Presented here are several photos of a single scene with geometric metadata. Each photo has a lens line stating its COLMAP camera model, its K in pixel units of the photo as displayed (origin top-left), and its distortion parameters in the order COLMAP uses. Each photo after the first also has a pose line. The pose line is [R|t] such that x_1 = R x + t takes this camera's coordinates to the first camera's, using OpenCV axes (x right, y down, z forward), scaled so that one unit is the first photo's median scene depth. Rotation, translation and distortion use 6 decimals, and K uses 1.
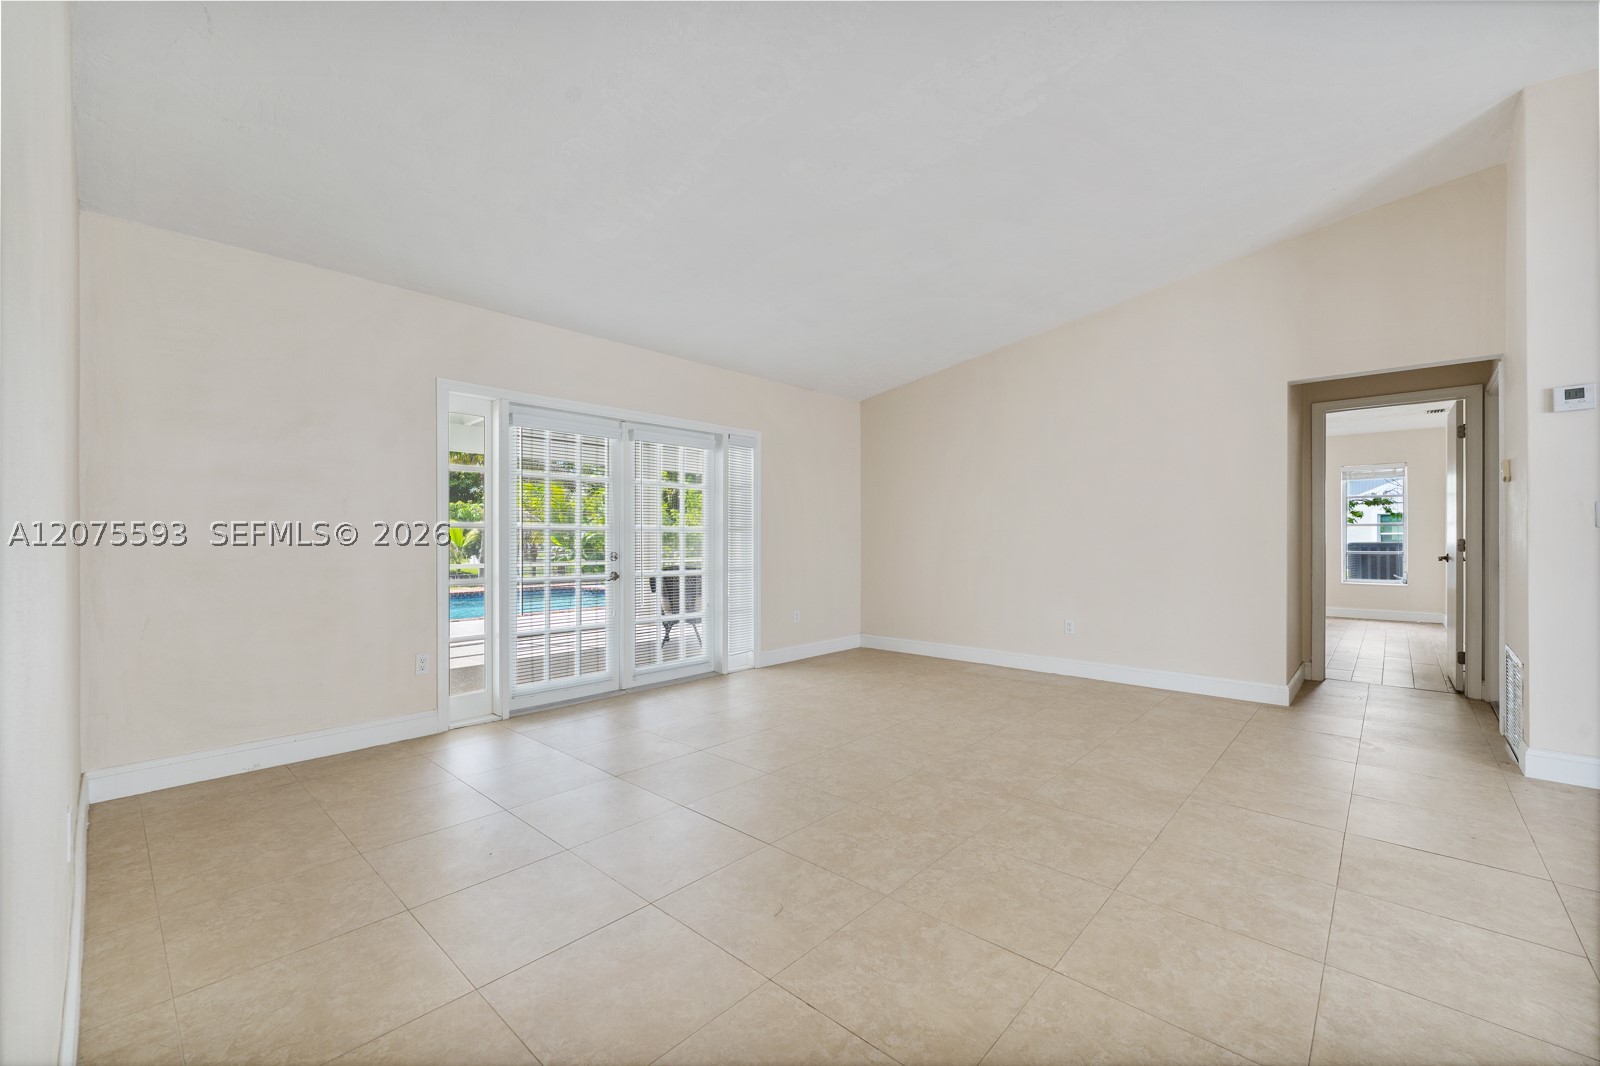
lens RADIAL K [[649.8, 0, 790.1], [0, 649.8, 535.3], [0, 0, 1]] dist [-0.001780, -0.000462]
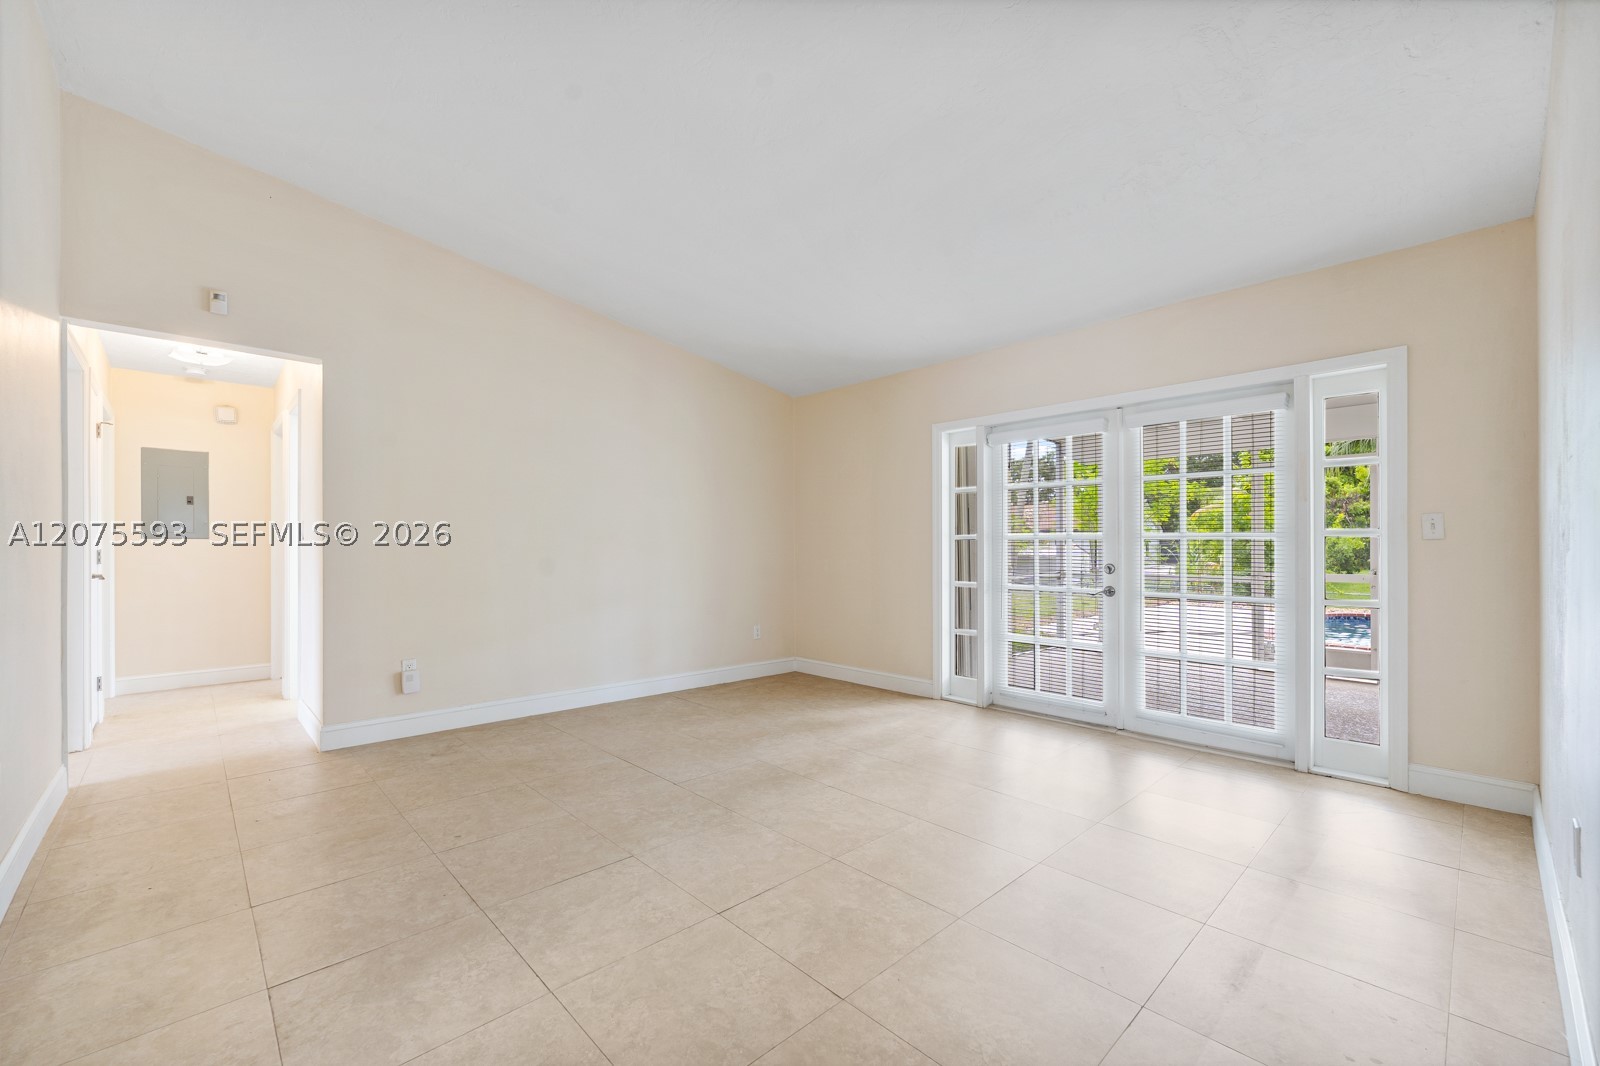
lens RADIAL K [[650.8, 0, 784.2], [0, 650.8, 545.5], [0, 0, 1]] dist [-0.000379, 0.000060]
pose [[-0.077112, -0.003896, -0.997015, 0.954032], [0.008229, 0.999956, -0.004544, 0.003540], [0.996989, -0.008555, -0.077076, 0.988873]]
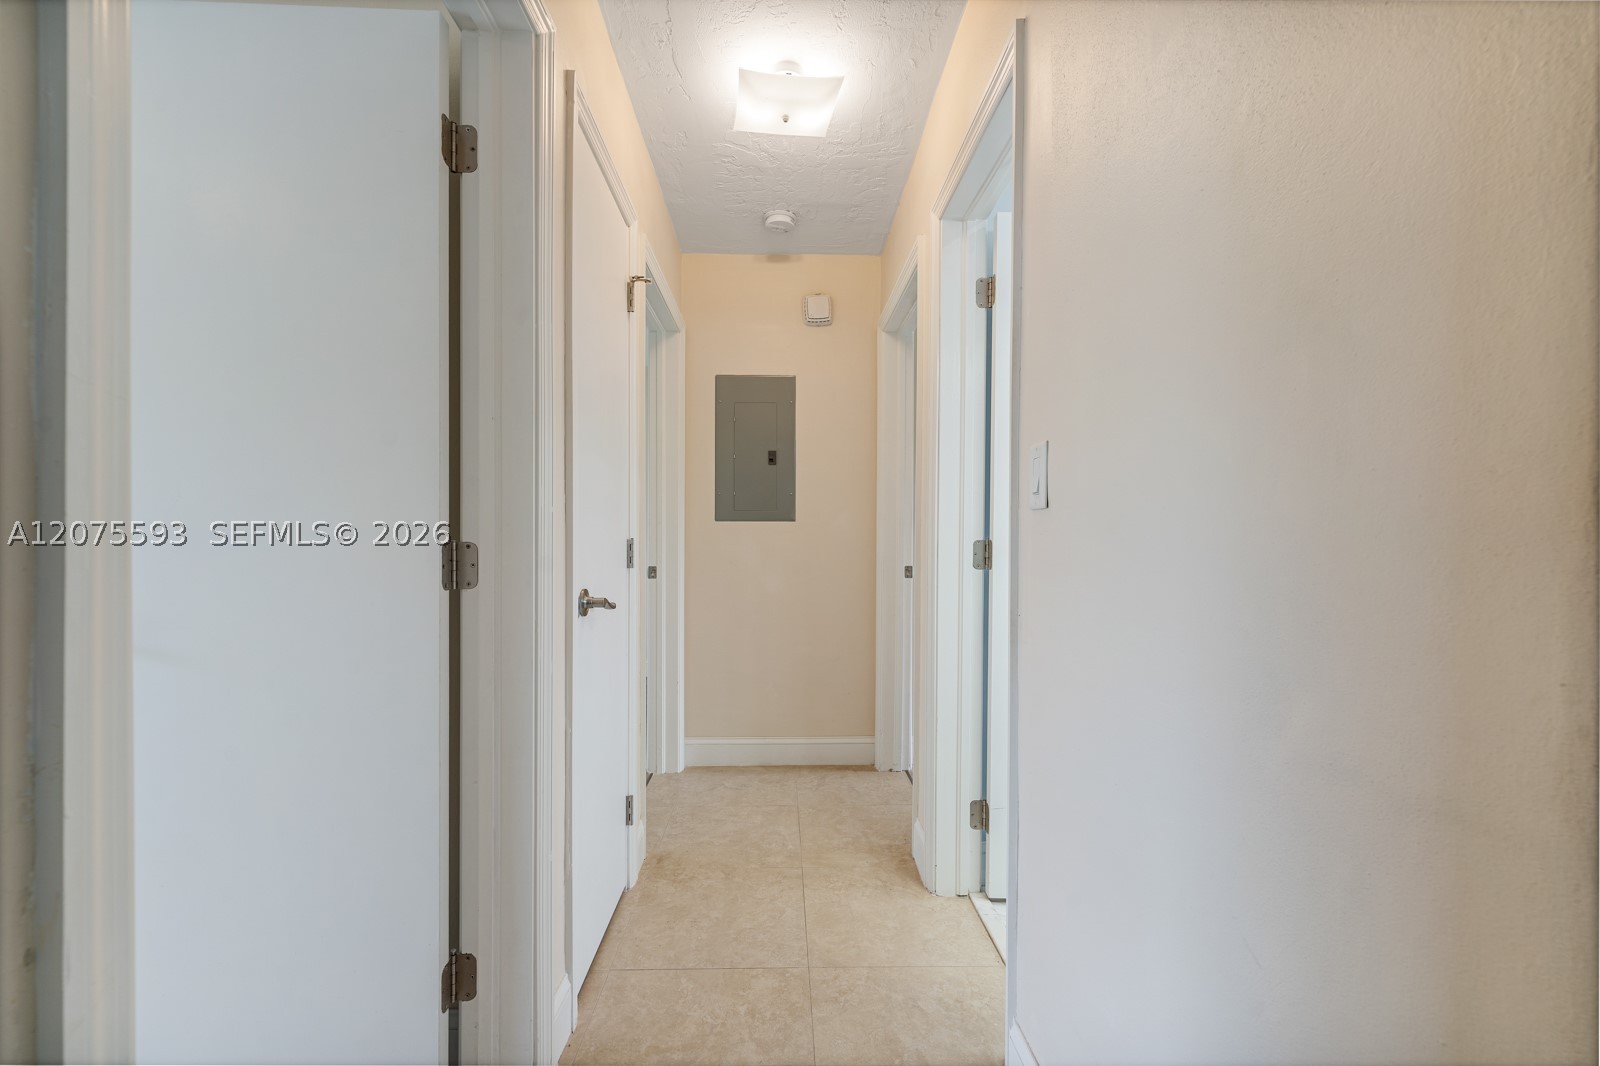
lens RADIAL K [[645.3, 0, 796.9], [0, 645.3, 541.6], [0, 0, 1]] dist [-0.001113, -0.000337]
pose [[-0.717244, 0.008571, -0.696769, 0.780894], [-0.001126, 0.999909, 0.013460, -0.000324], [0.696821, 0.010438, -0.717169, 0.810538]]
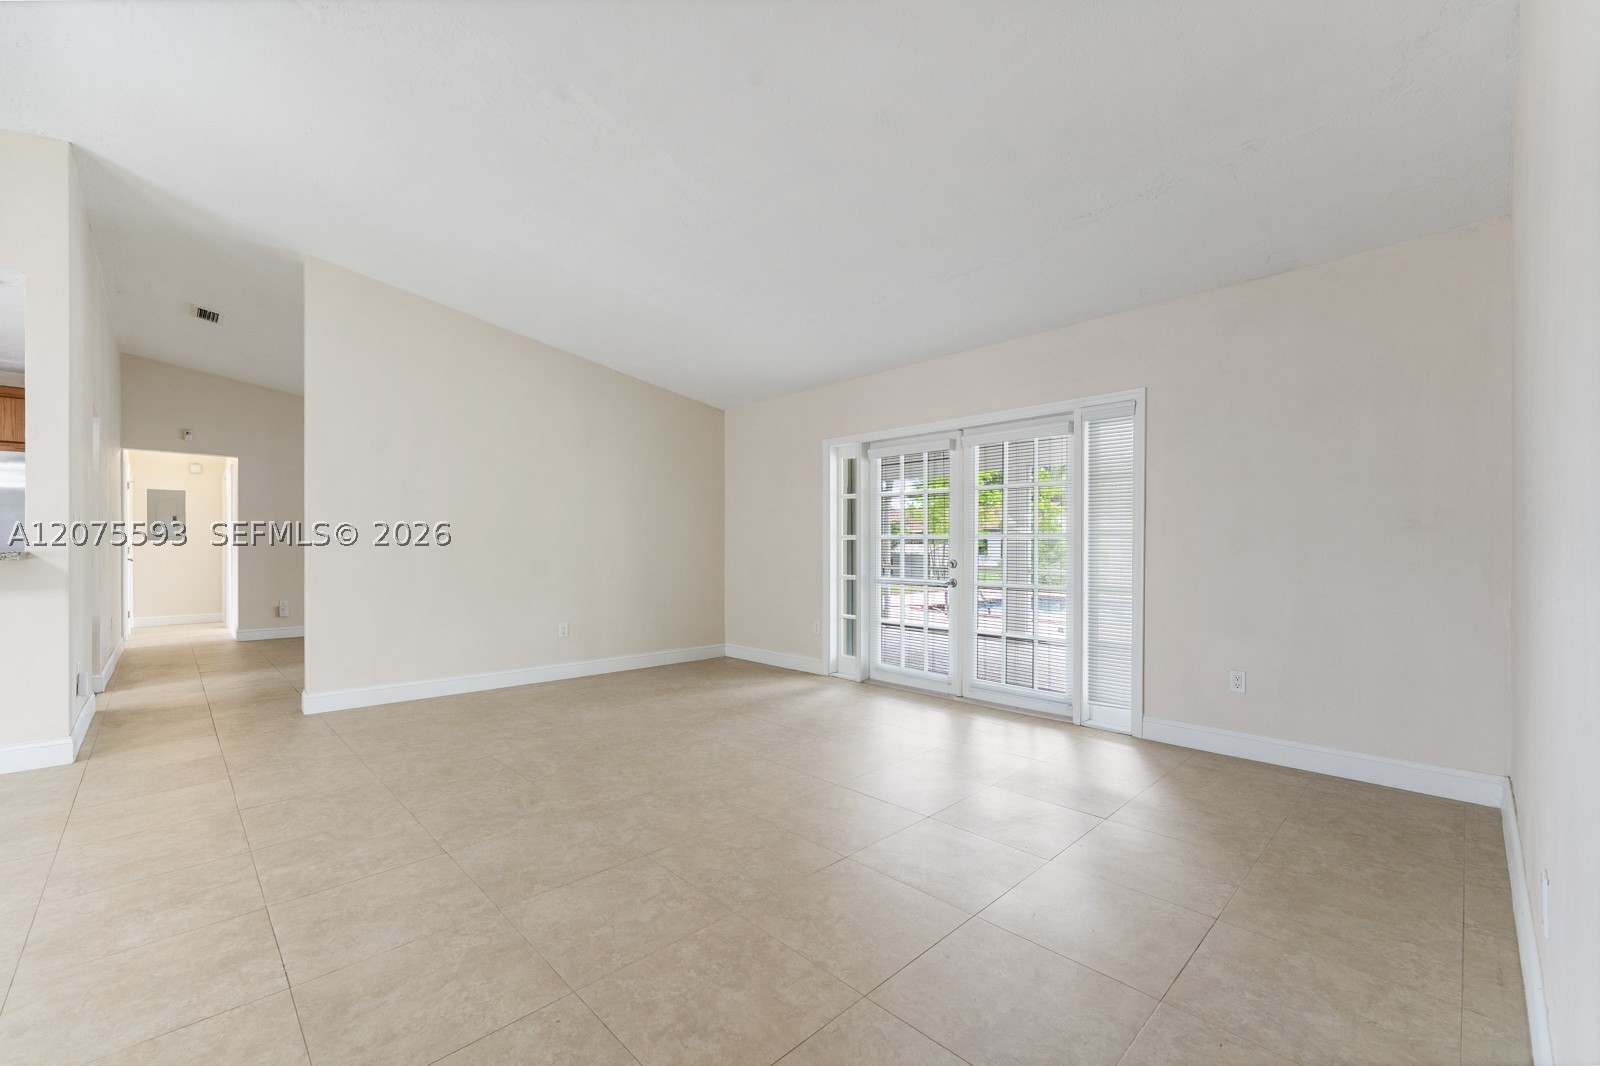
lens RADIAL K [[653.3, 0, 792.9], [0, 653.3, 545.9], [0, 0, 1]] dist [-0.001209, -0.000476]
pose [[-0.056093, 0.000725, -0.998425, 1.197585], [0.005145, 0.999987, 0.000437, 0.003493], [0.998412, -0.005112, -0.056096, 1.245554]]
